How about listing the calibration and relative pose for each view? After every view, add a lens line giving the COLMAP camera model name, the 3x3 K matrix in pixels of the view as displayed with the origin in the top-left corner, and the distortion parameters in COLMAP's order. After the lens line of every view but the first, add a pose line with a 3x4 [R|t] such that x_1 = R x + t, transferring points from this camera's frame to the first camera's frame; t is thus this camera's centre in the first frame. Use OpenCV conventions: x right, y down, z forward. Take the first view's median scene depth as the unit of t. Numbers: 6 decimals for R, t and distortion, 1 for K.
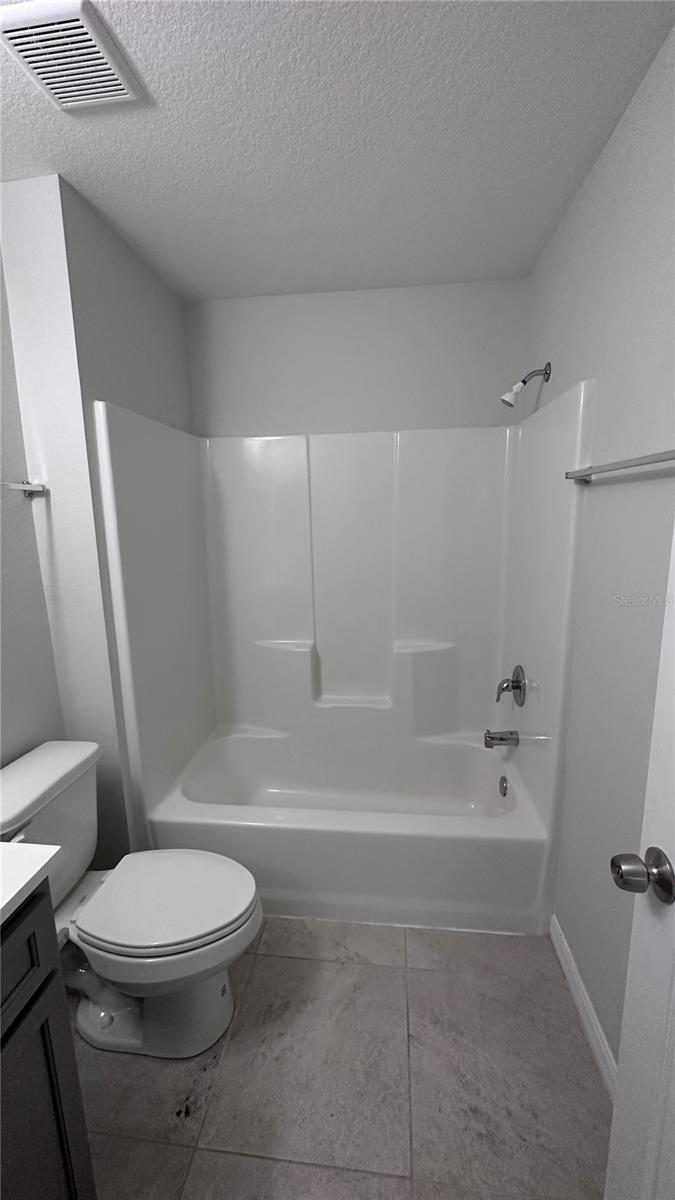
lens RADIAL K [[479.5, 0, 337.5], [0, 479.5, 600.0], [0, 0, 1]] dist [-0.003467, 0.000843]
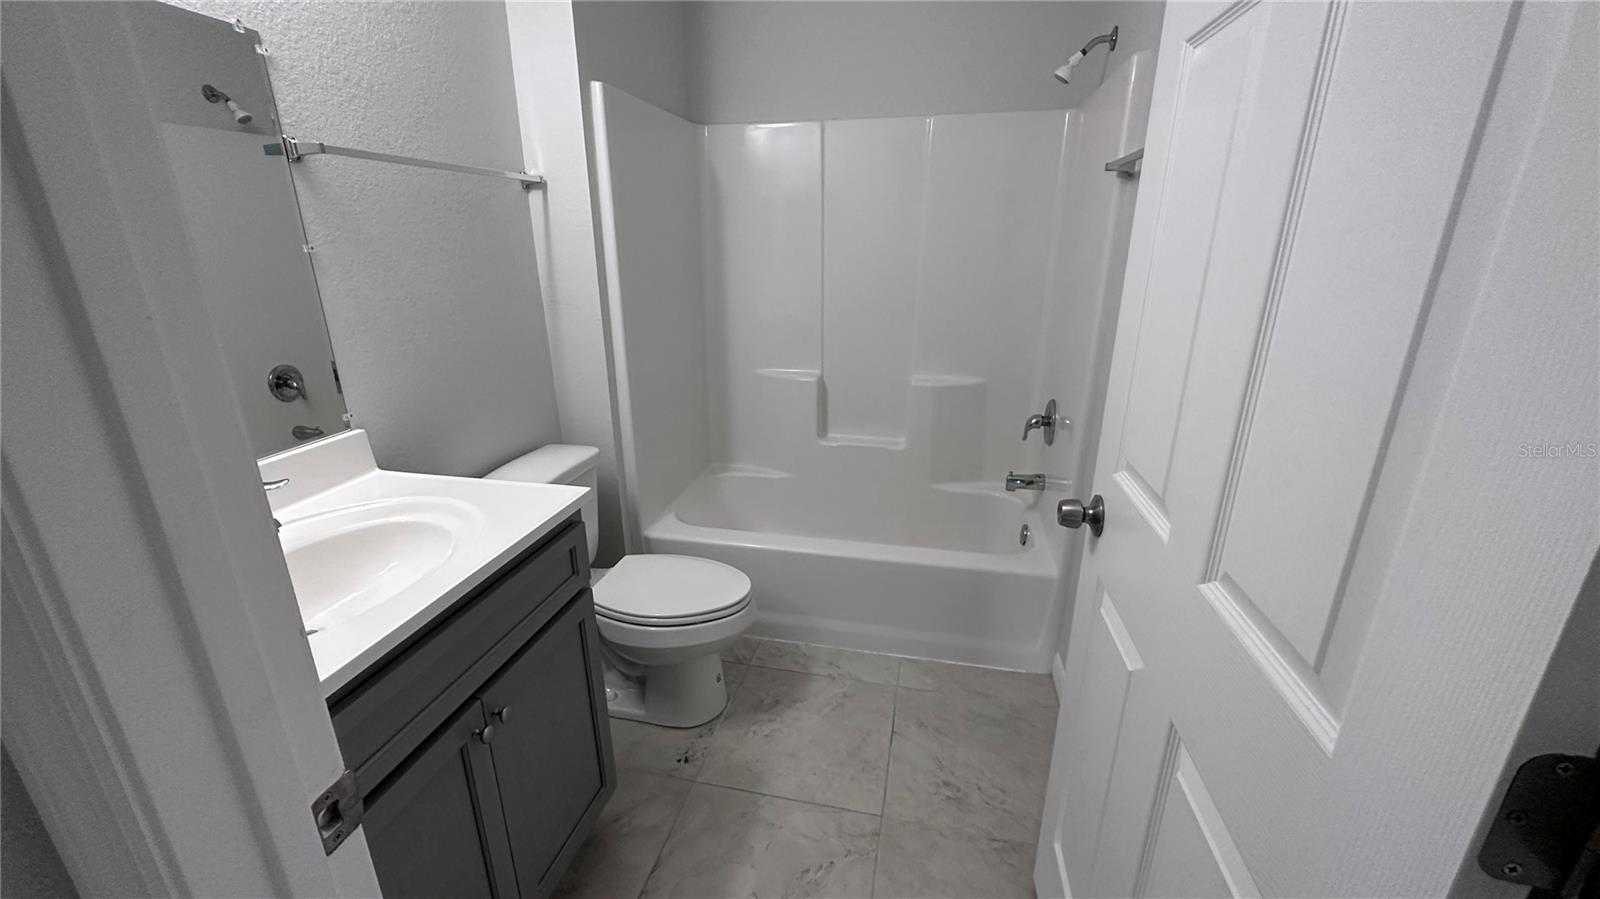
lens RADIAL K [[639.3, 0, 797.8], [0, 639.3, 450.3], [0, 0, 1]] dist [-0.003467, 0.000843]
pose [[0.994225, 0.047218, -0.096366, 0.043804], [-0.033339, 0.989469, 0.140856, 0.104187], [0.102002, -0.136830, 0.985329, -0.275457]]
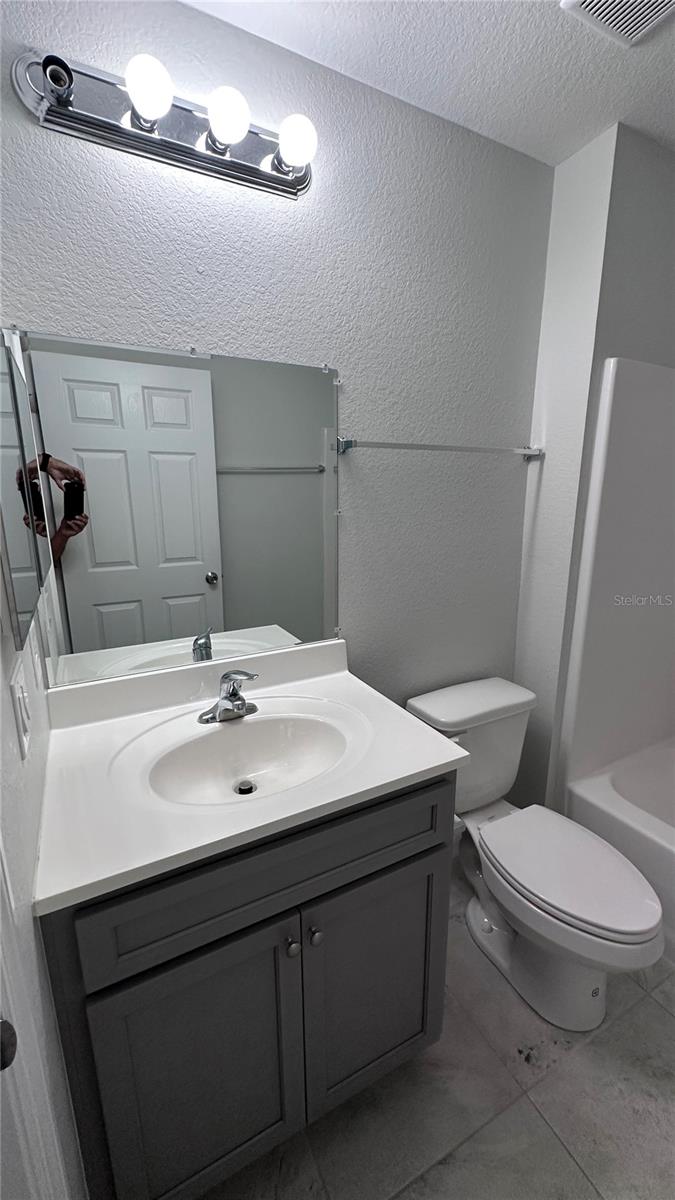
lens RADIAL K [[479.5, 0, 337.5], [0, 479.5, 600.0], [0, 0, 1]] dist [-0.003467, 0.000843]
pose [[0.559755, 0.202453, -0.803547, 0.067942], [-0.156061, 0.978100, 0.137718, 0.016673], [0.813830, 0.048314, 0.579091, 0.013527]]
